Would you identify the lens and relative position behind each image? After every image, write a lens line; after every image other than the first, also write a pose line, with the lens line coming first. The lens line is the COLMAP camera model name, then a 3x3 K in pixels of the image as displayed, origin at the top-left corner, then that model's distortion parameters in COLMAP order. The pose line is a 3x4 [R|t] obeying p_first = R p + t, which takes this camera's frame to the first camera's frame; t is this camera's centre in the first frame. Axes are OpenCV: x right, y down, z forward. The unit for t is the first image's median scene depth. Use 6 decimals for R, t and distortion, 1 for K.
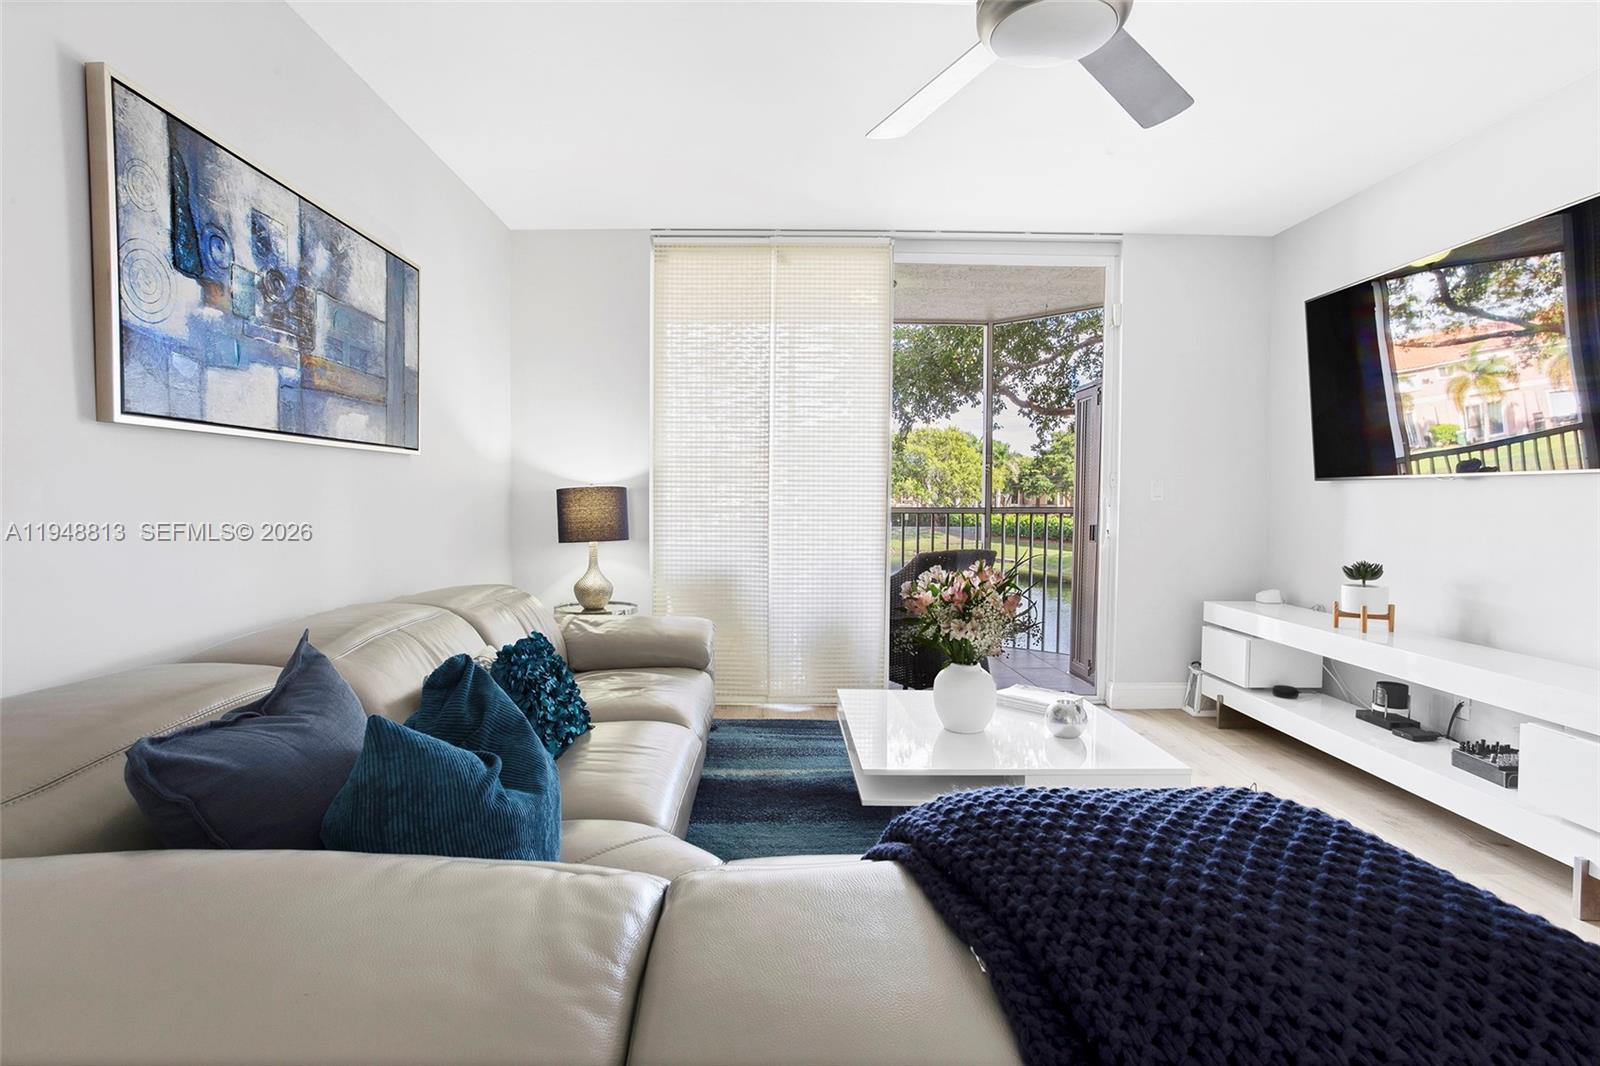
lens RADIAL K [[819.7, 0, 779.9], [0, 819.7, 491.4], [0, 0, 1]] dist [-0.002457, 0.001152]
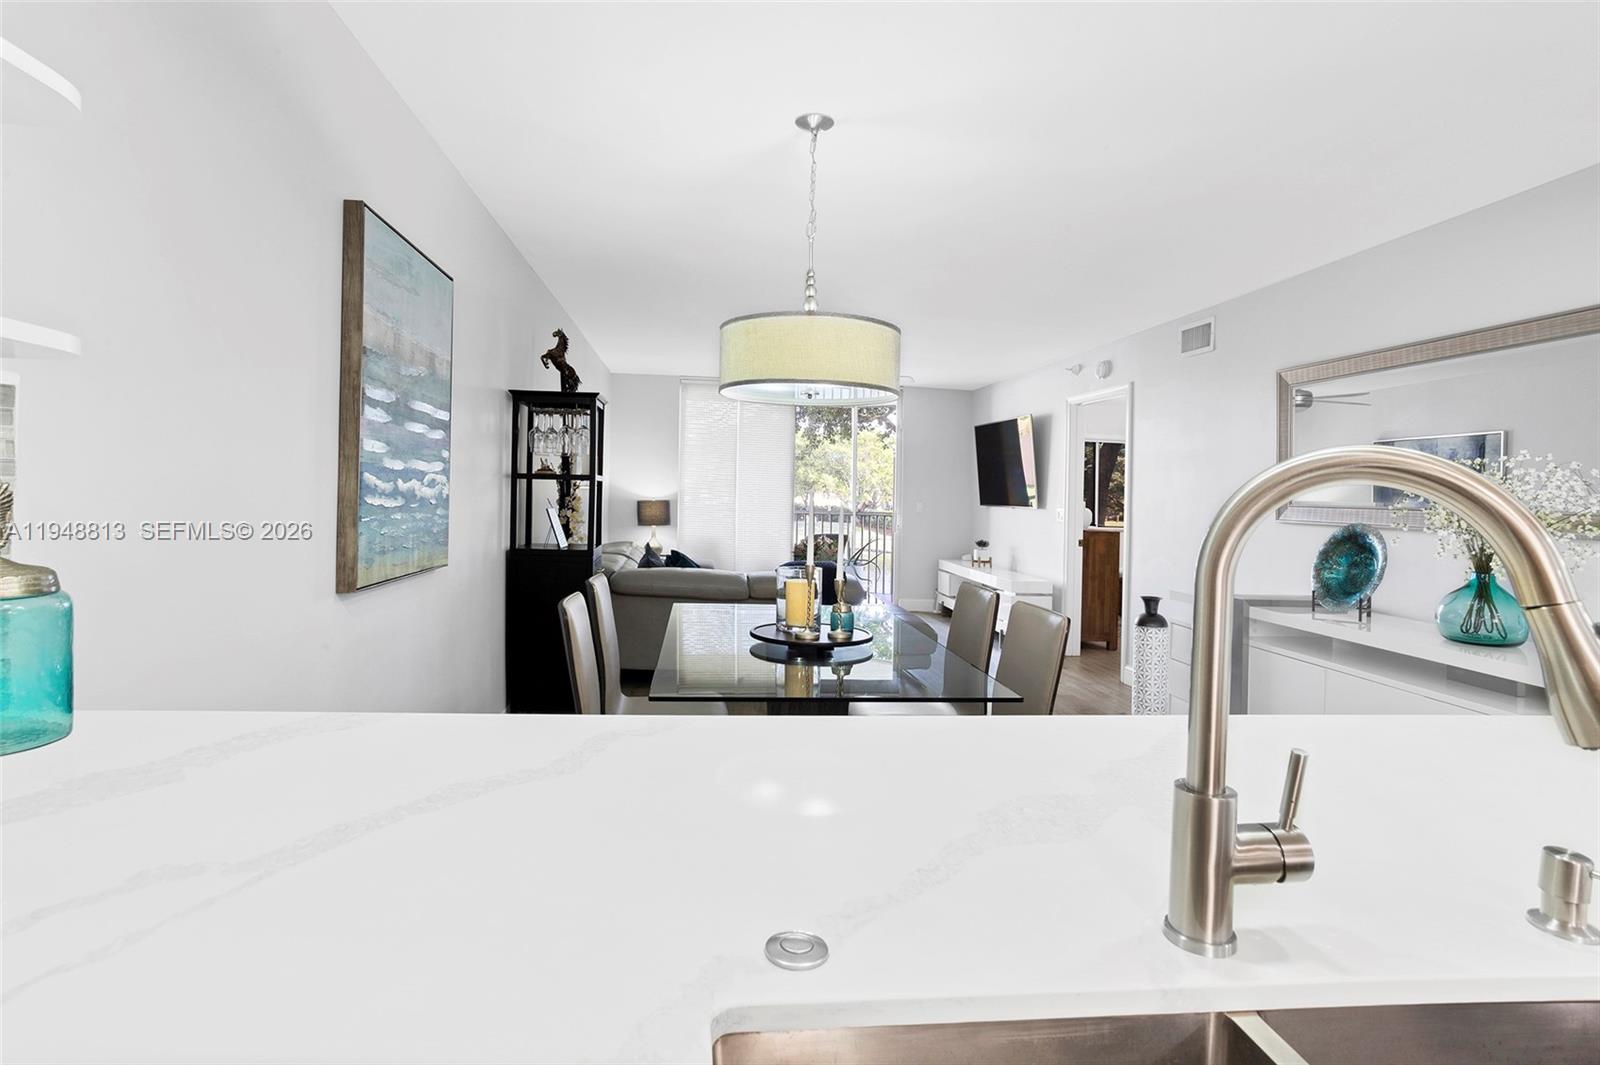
lens RADIAL K [[835.4, 0, 798.8], [0, 835.4, 507.3], [0, 0, 1]] dist [0.001267, 0.000397]
pose [[0.994262, 0.021073, 0.104875, -0.097877], [-0.023839, 0.999398, 0.025190, -0.060339], [-0.104281, -0.027545, 0.994166, -1.415486]]
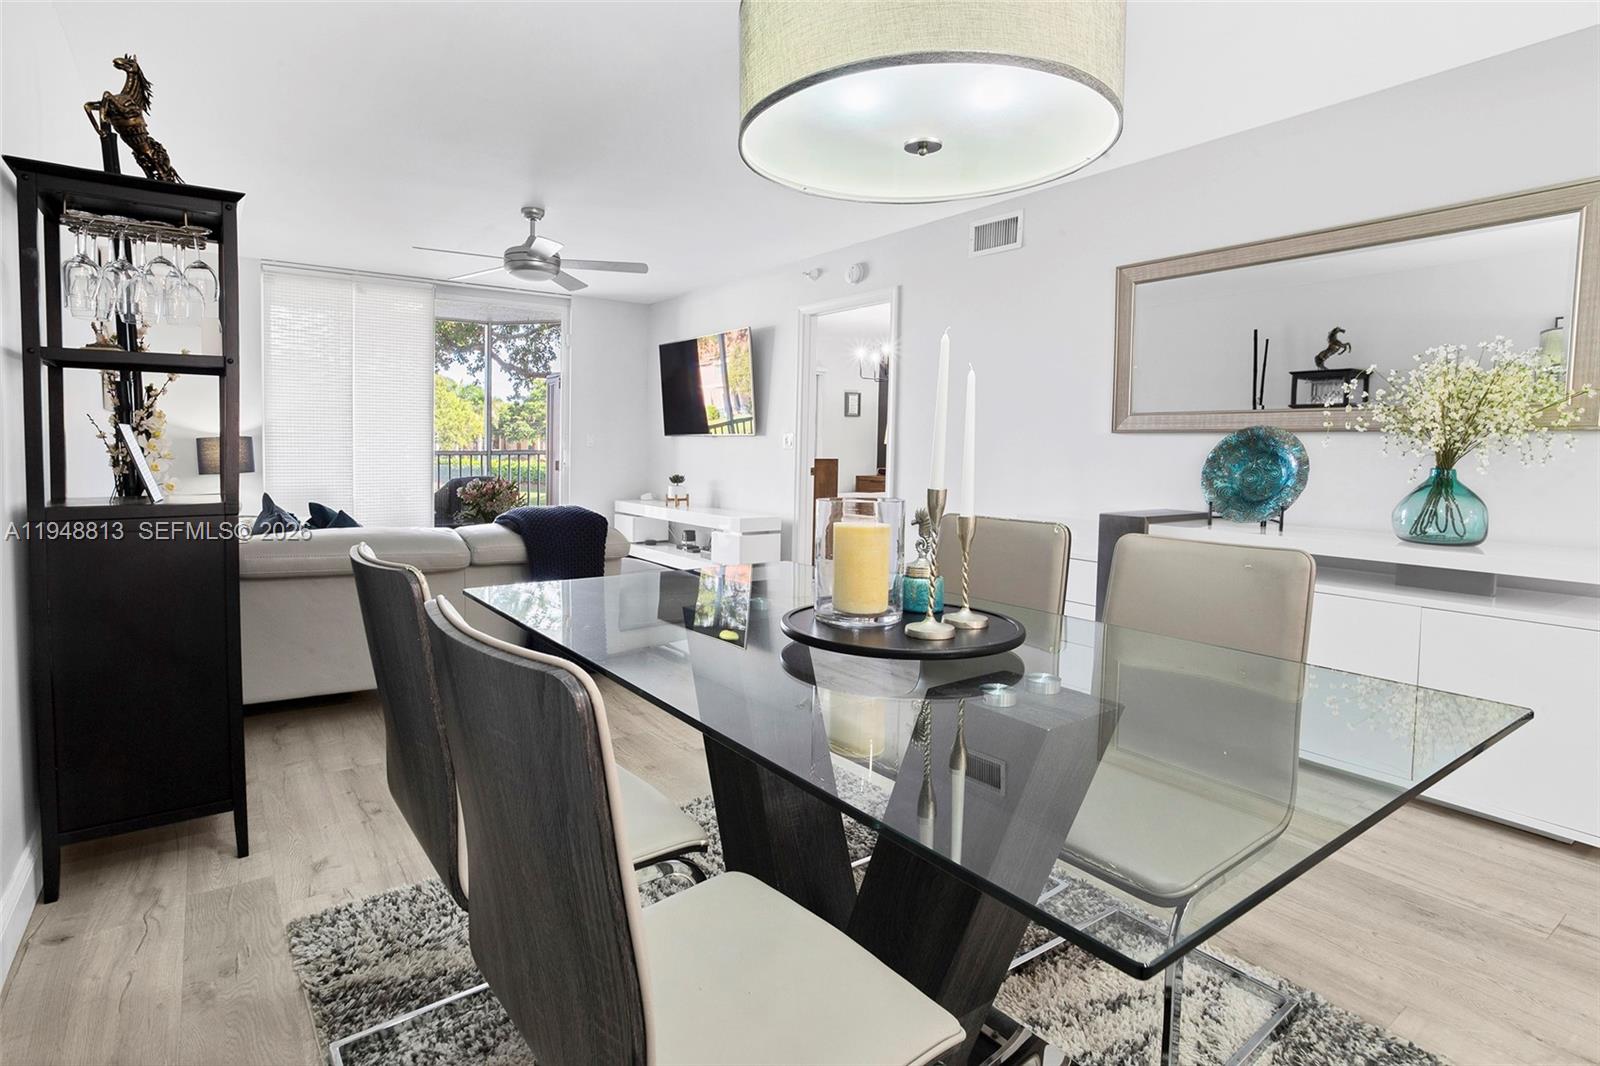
lens RADIAL K [[819.7, 0, 779.9], [0, 819.7, 491.4], [0, 0, 1]] dist [-0.002457, 0.001152]
pose [[0.817557, -0.030063, 0.575063, -0.298462], [-0.008672, 0.997880, 0.064494, -0.010241], [-0.575783, -0.057715, 0.815563, -0.895927]]
